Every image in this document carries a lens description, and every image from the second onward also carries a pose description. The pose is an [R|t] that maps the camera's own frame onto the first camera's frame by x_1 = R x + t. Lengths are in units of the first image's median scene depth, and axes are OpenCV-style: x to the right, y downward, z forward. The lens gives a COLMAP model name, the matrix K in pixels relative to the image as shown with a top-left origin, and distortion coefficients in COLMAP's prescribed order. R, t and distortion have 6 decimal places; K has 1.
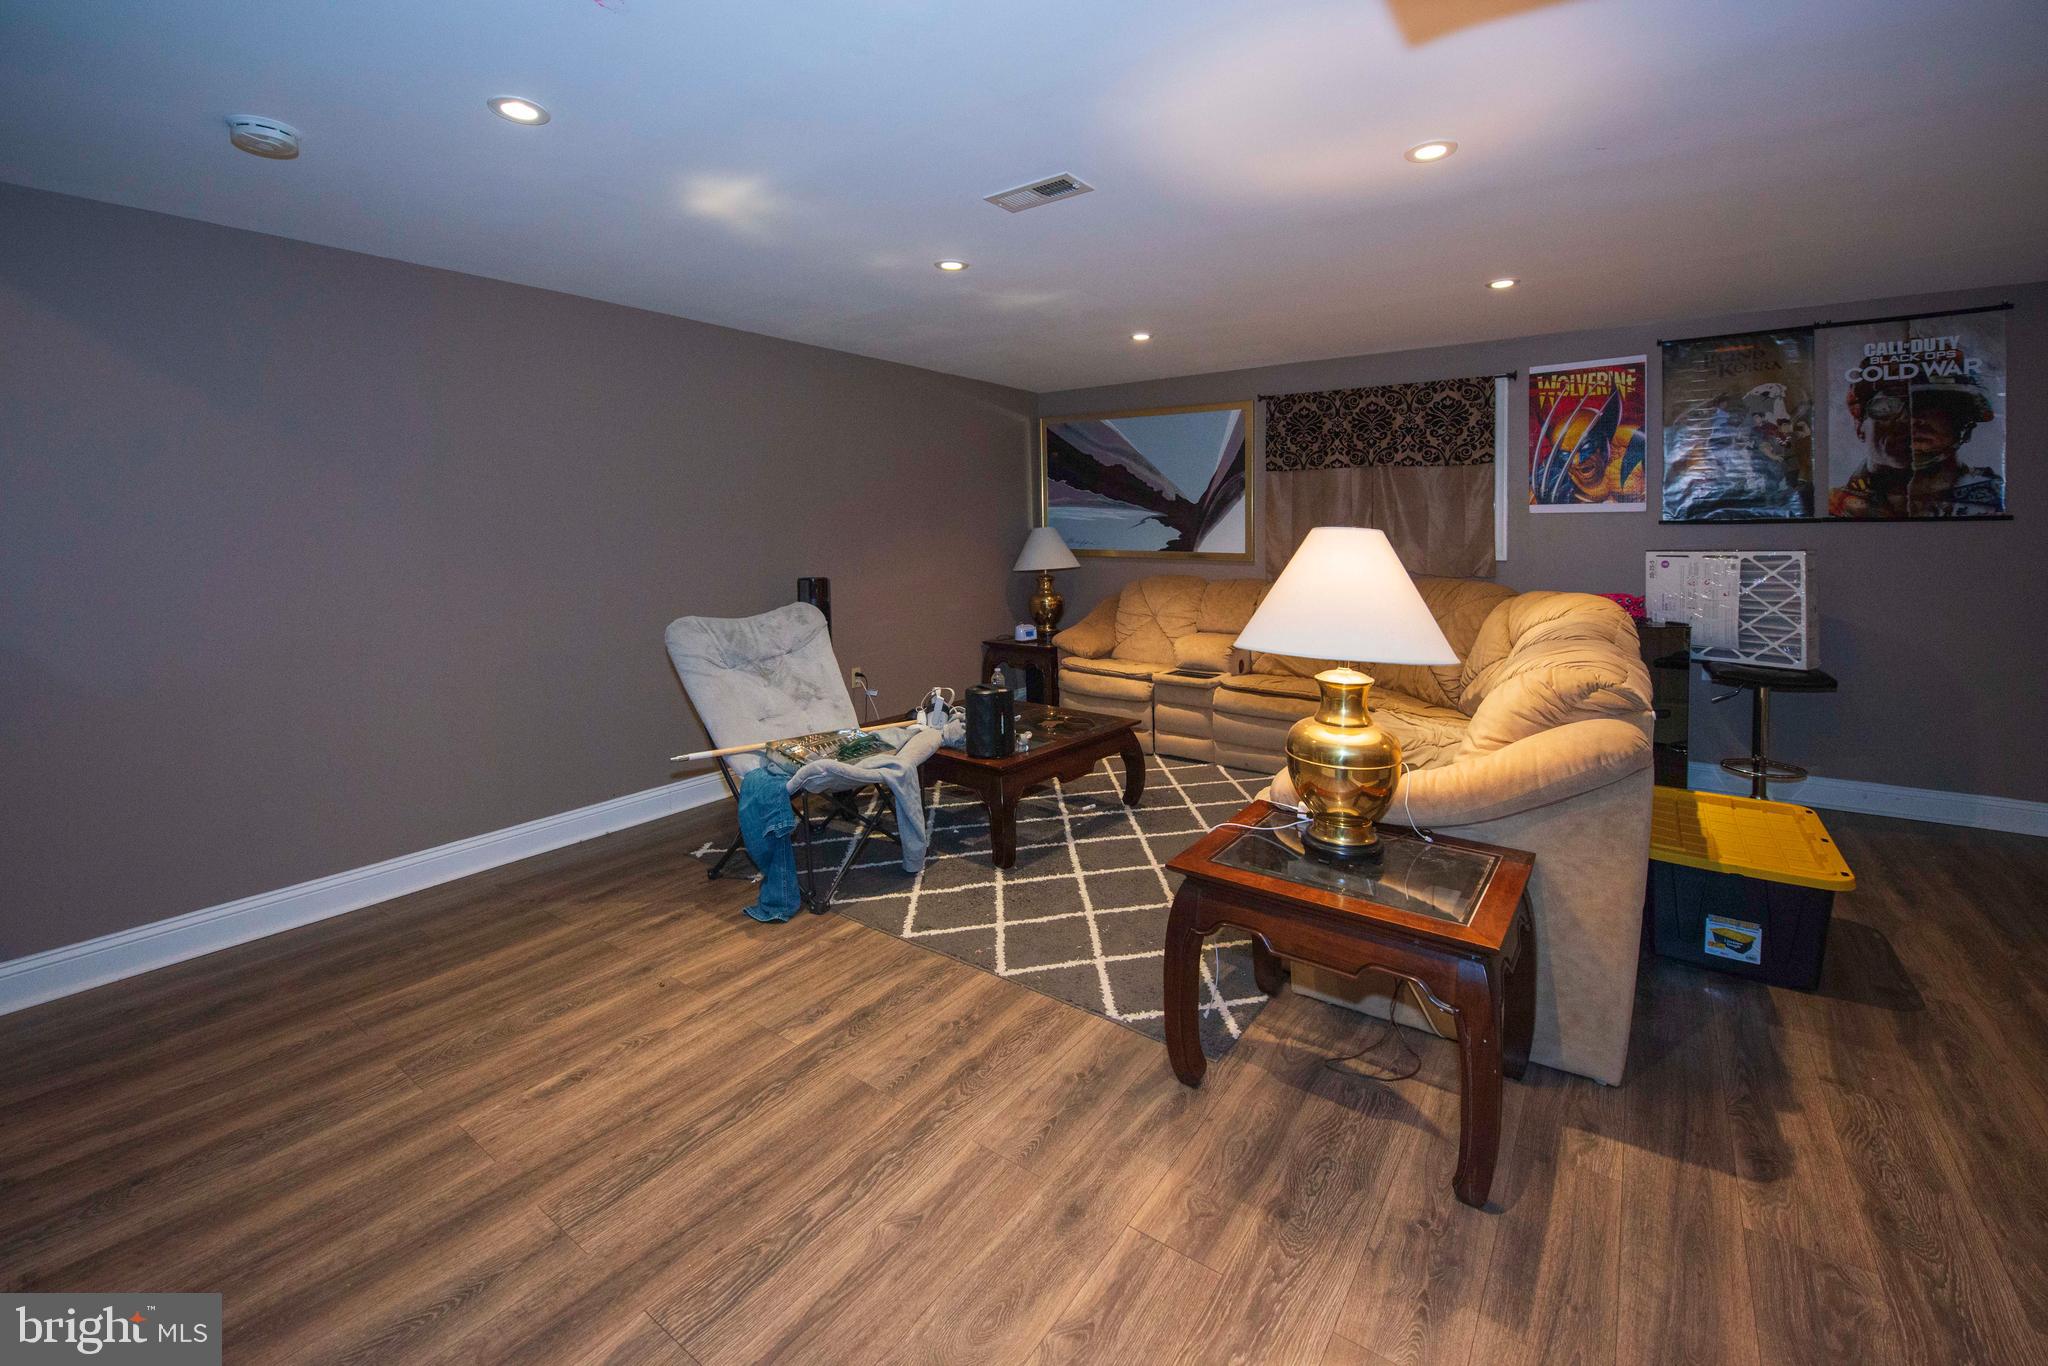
lens RADIAL K [[860.5, 0, 1032.9], [0, 860.5, 585.6], [0, 0, 1]] dist [-0.023484, -0.000647]
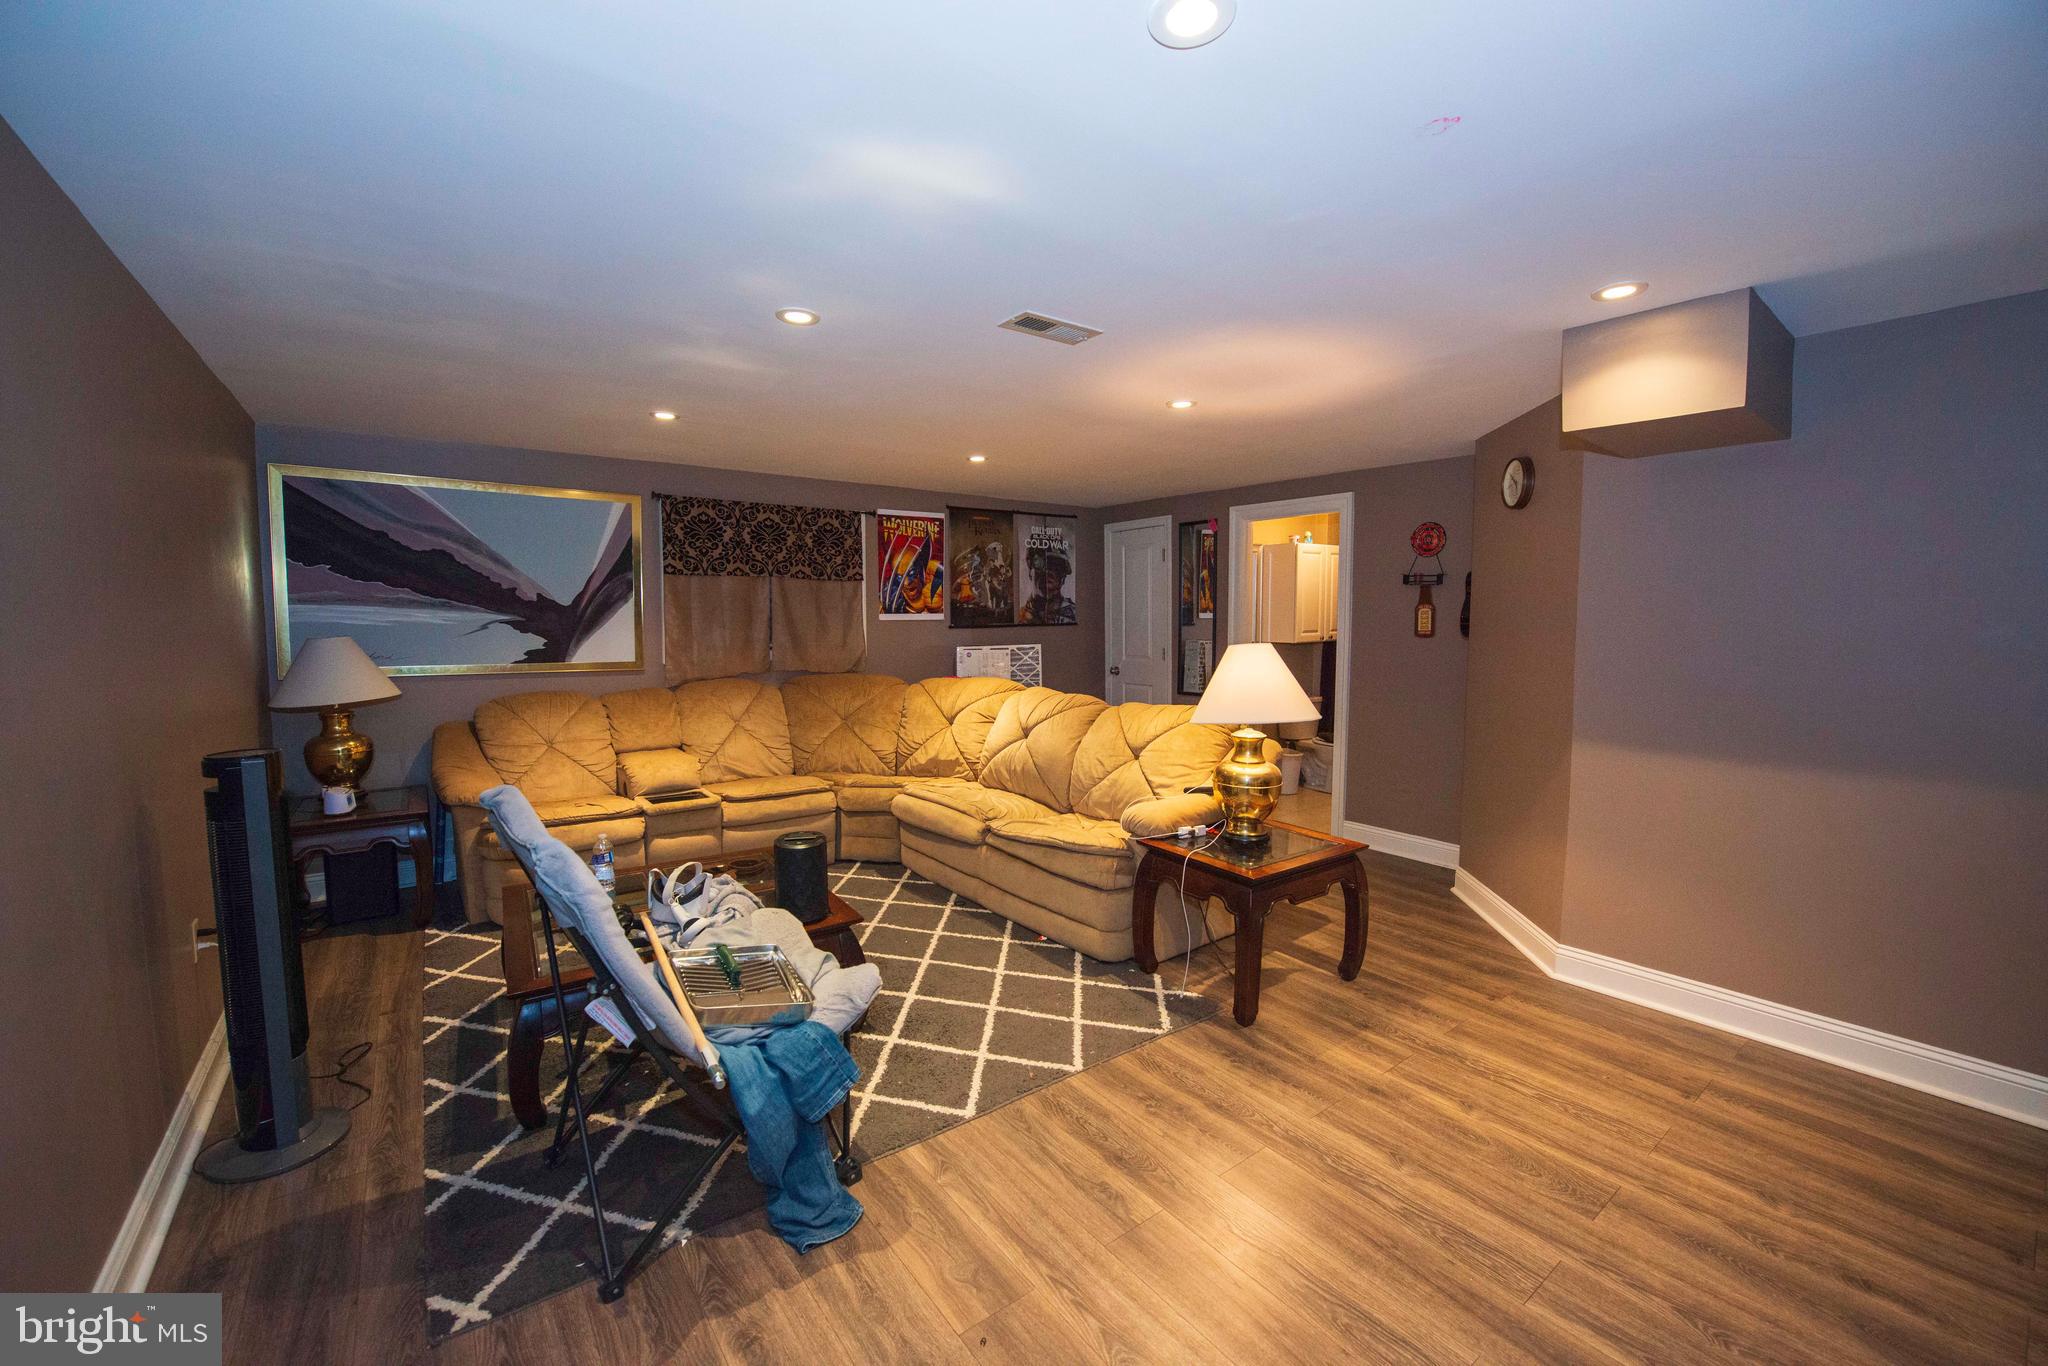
lens RADIAL K [[807.2, 0, 1032.1], [0, 807.2, 679.6], [0, 0, 1]] dist [-0.015869, -0.002414]
pose [[0.295678, -0.070394, 0.952691, -0.661123], [0.060801, 0.996646, 0.054772, -0.058358], [-0.953351, 0.041730, 0.298966, 0.502943]]
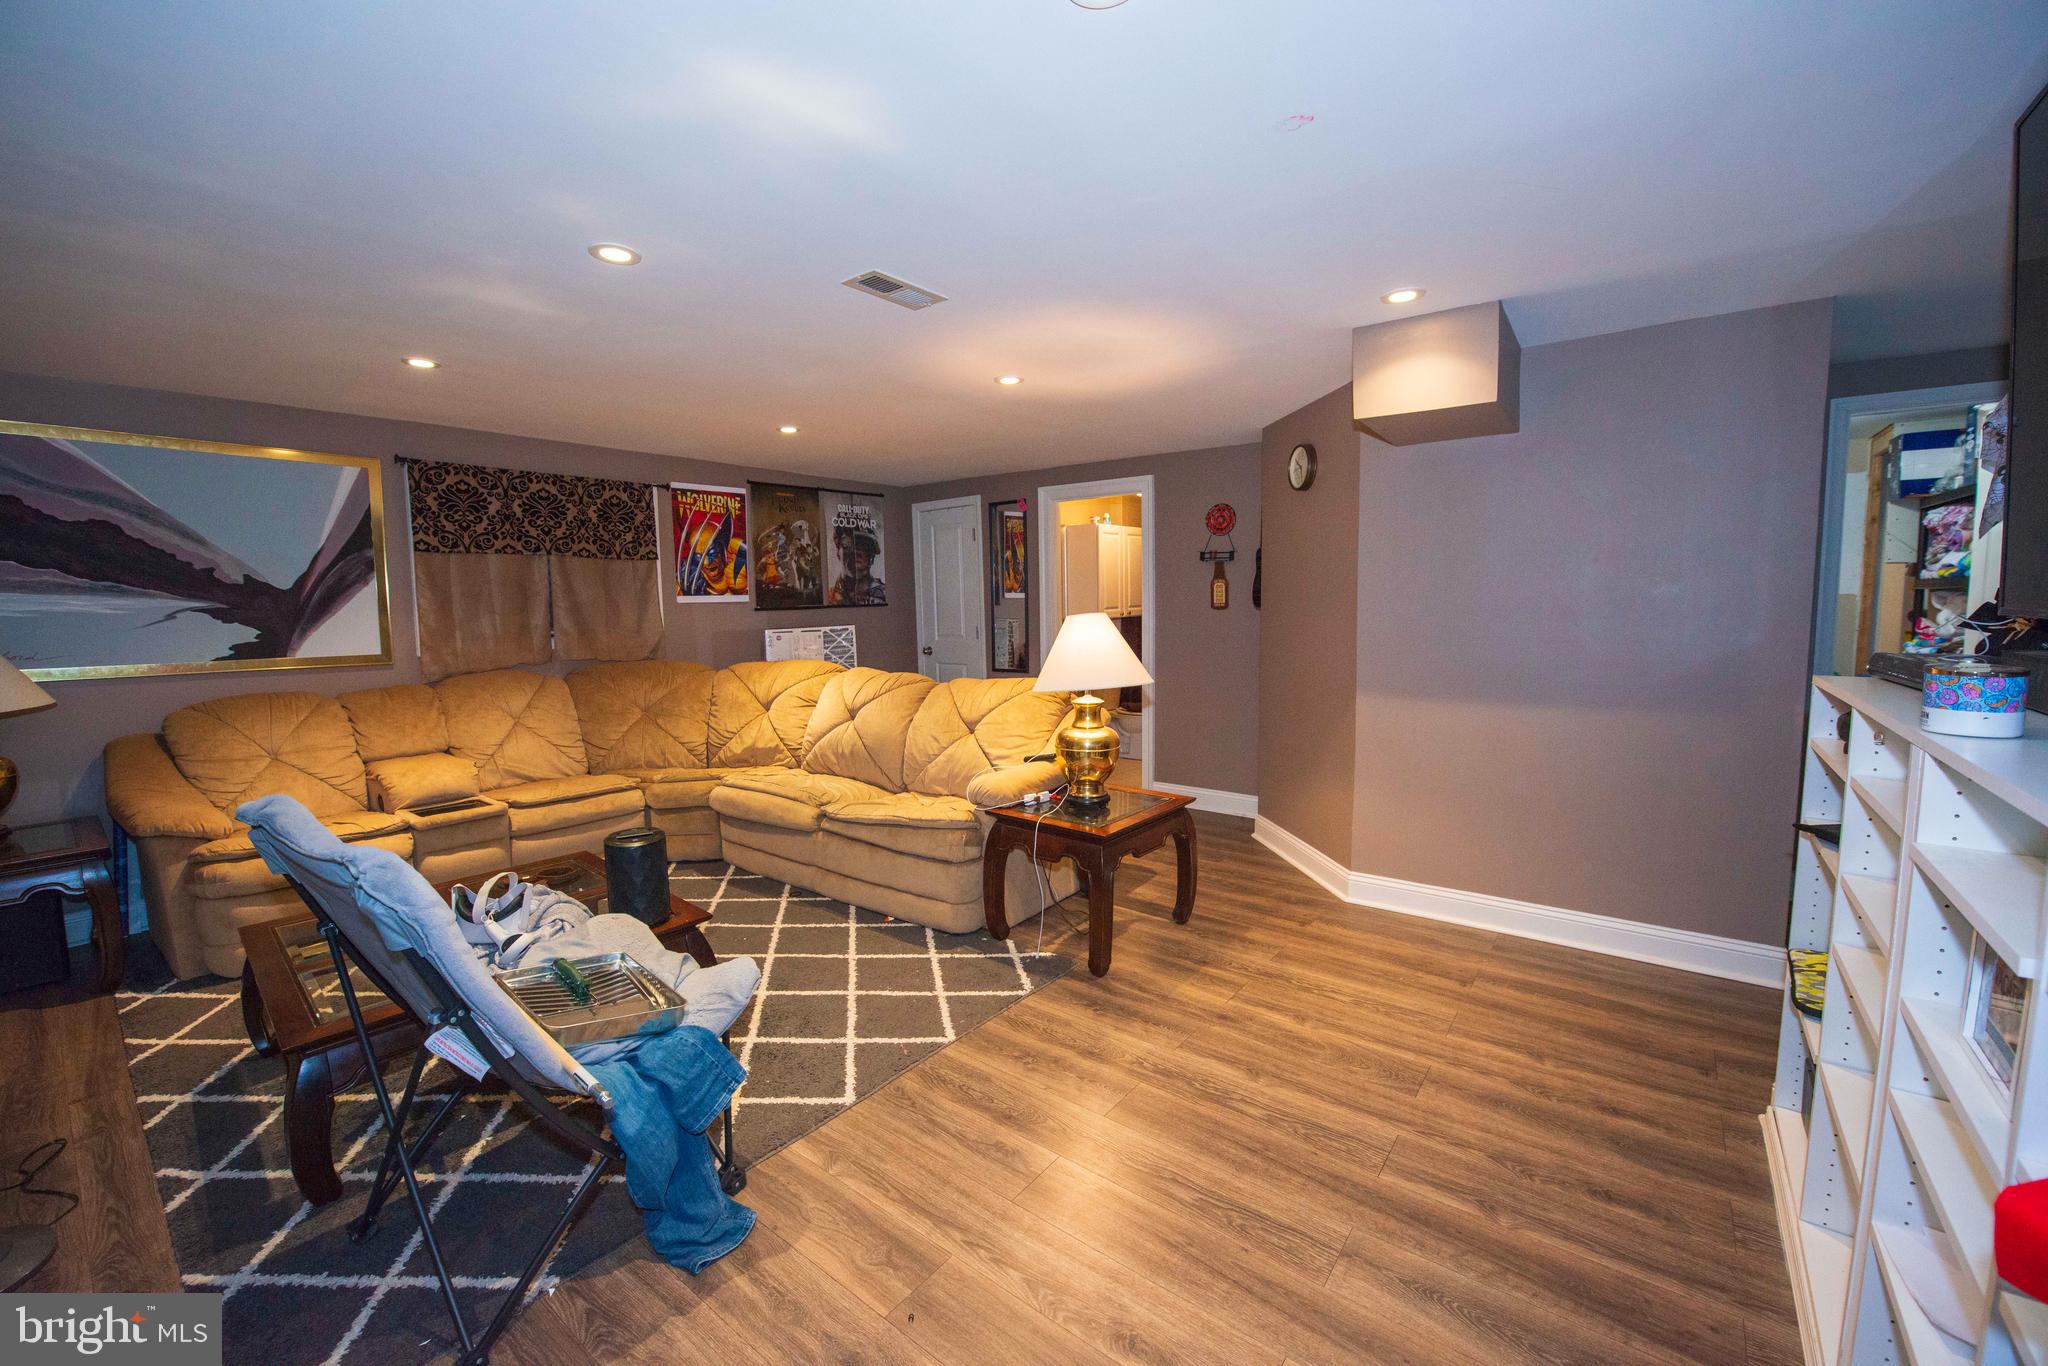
lens RADIAL K [[803.3, 0, 1028.0], [0, 803.3, 679.1], [0, 0, 1]] dist [-0.015874, -0.002390]
pose [[0.039376, -0.093396, 0.994850, -0.668059], [0.079776, 0.992738, 0.090040, -0.049171], [-0.996035, 0.075820, 0.046541, 0.563521]]
